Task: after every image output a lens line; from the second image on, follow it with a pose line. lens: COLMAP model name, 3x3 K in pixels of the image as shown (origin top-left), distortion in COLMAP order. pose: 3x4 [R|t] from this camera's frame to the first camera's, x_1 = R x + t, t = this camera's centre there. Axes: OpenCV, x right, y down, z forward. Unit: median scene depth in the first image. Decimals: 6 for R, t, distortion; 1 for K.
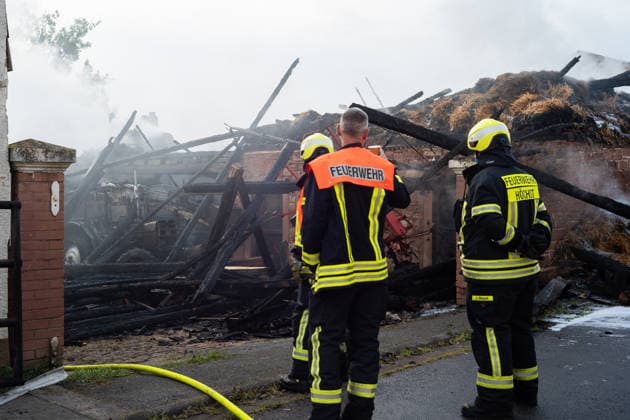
lens RADIAL K [[795.5, 0, 279.0], [0, 795.5, 187.6], [0, 0, 1]] dist [0.030697, 0.027995]
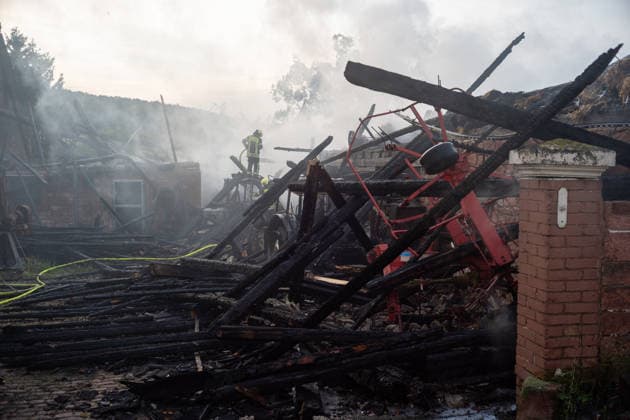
lens RADIAL K [[620.1, 0, 315.0], [0, 620.1, 210.0], [0, 0, 1]] dist [0.003309, 0.017414]
pose [[0.867699, 0.033464, -0.495962, 0.211142], [-0.004216, 0.998191, 0.059976, -0.012437], [0.497071, -0.049950, 0.866271, 0.369909]]
